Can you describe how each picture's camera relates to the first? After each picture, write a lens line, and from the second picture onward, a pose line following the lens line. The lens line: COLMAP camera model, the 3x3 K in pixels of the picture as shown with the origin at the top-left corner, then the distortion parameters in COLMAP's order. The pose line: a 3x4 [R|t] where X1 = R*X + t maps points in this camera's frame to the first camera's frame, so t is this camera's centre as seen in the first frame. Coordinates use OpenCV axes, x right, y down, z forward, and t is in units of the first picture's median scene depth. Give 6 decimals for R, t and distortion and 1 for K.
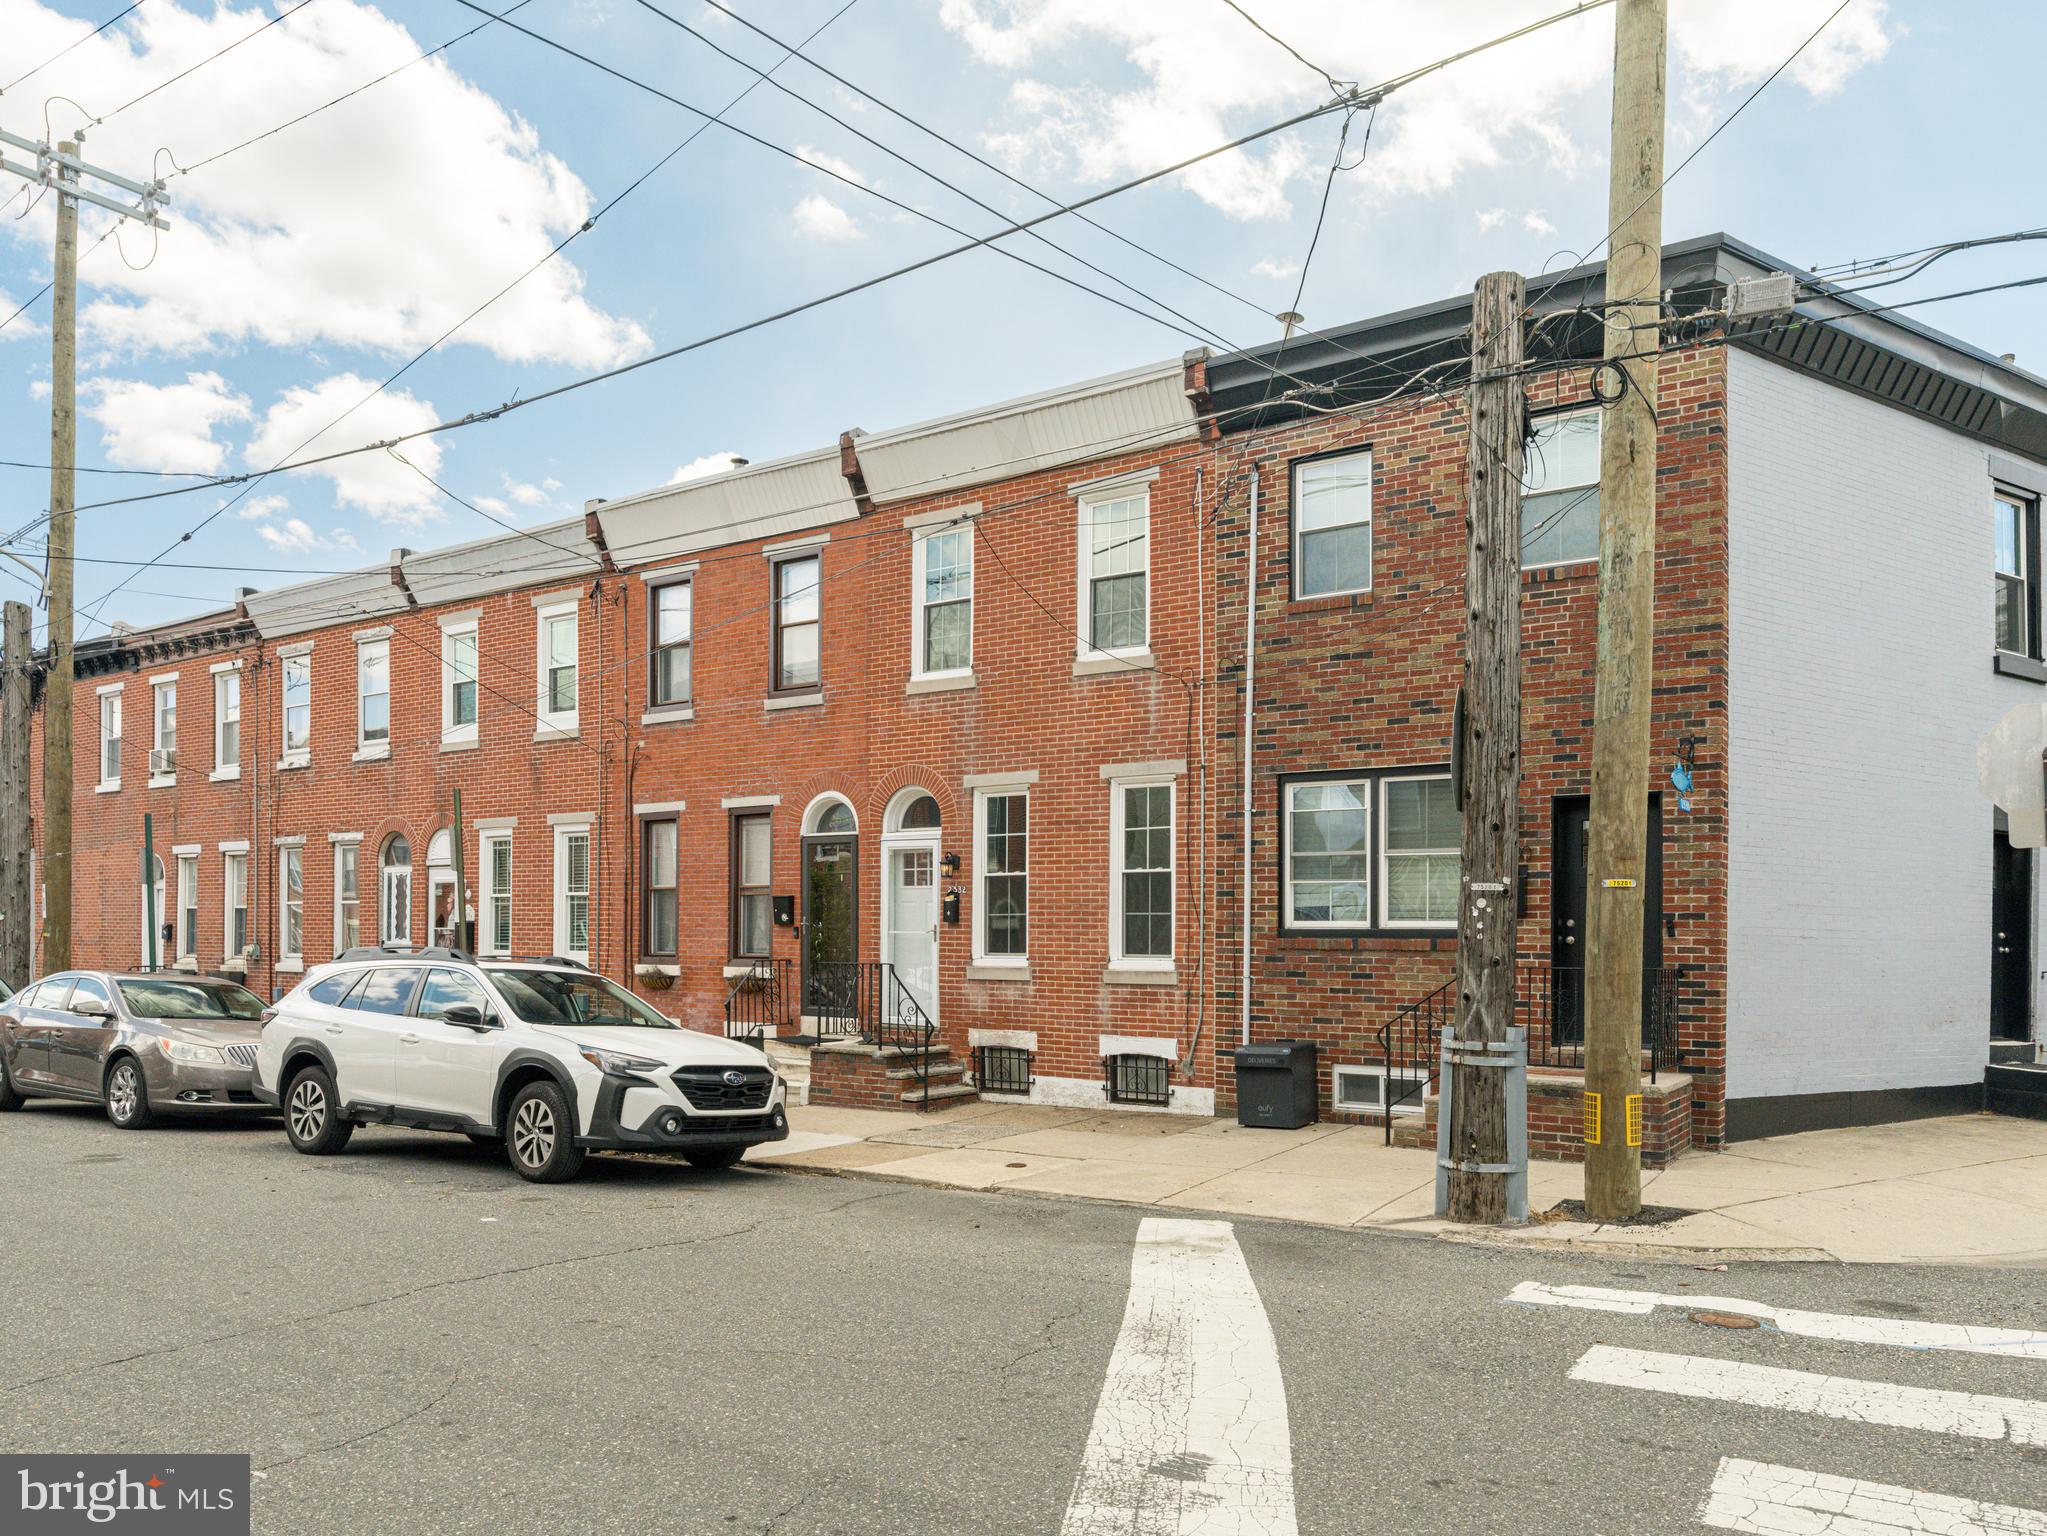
lens RADIAL K [[1331.2, 0, 1022.8], [0, 1331.2, 766.4], [0, 0, 1]] dist [-0.000245, -0.001097]
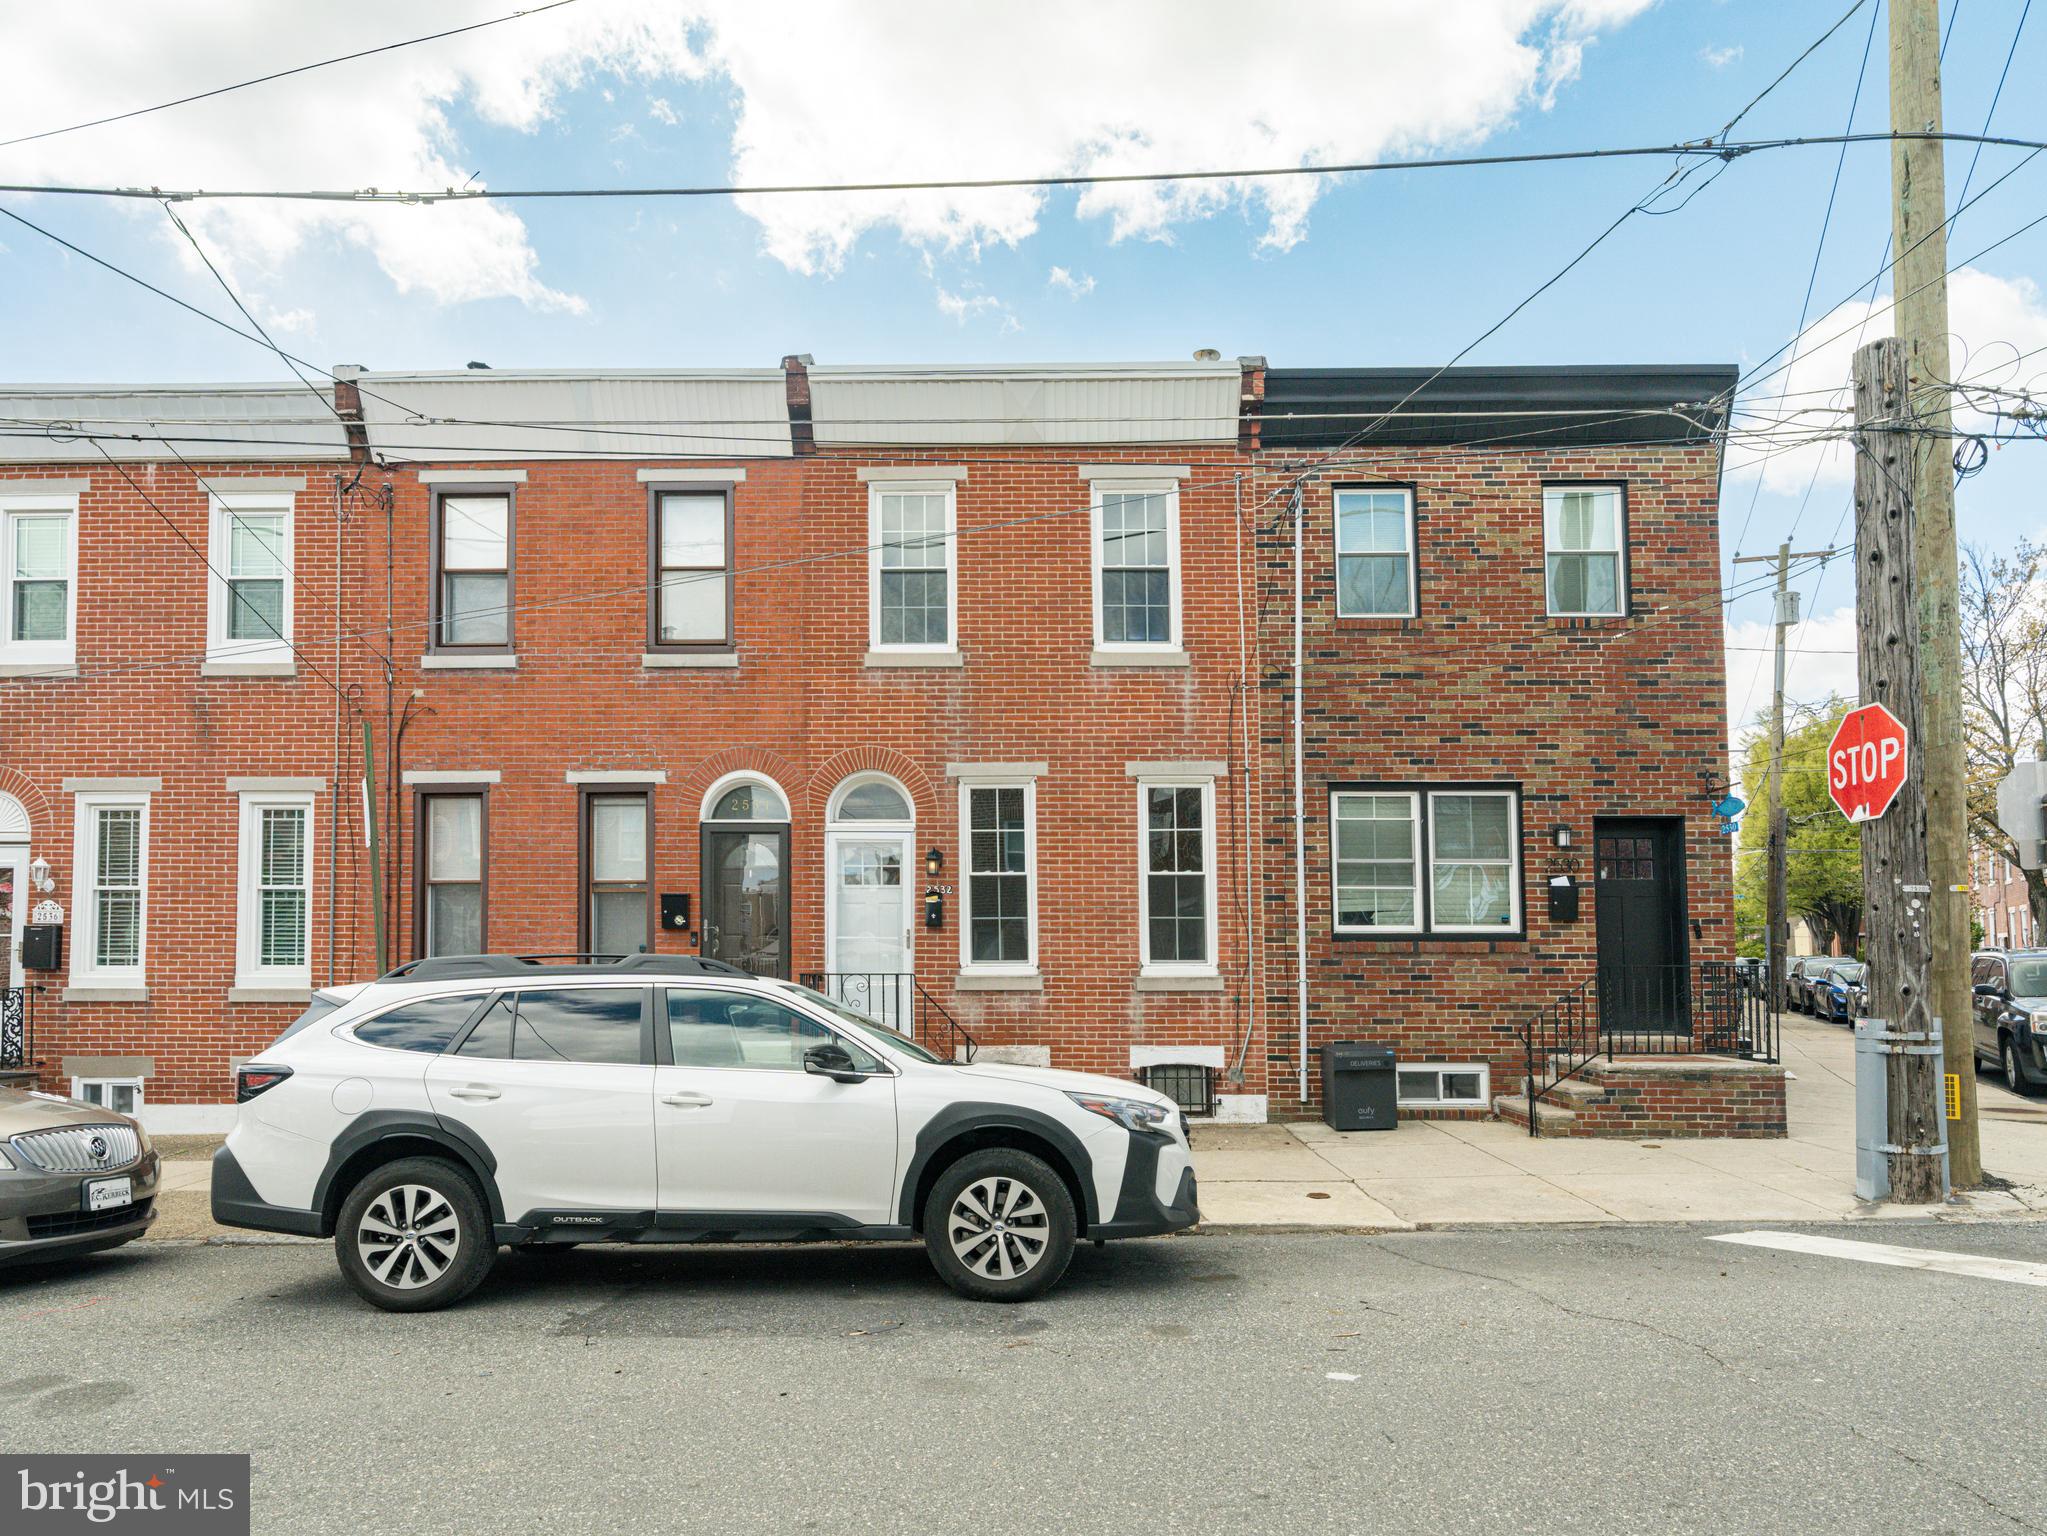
lens RADIAL K [[1182.7, 0, 1023.7], [0, 1182.7, 772.6], [0, 0, 1]] dist [-0.001733, 0.000098]
pose [[0.854502, 0.072628, 0.514346, -0.481540], [-0.061481, 0.997358, -0.038690, 0.048418], [-0.515797, 0.001438, 0.856709, 0.340790]]
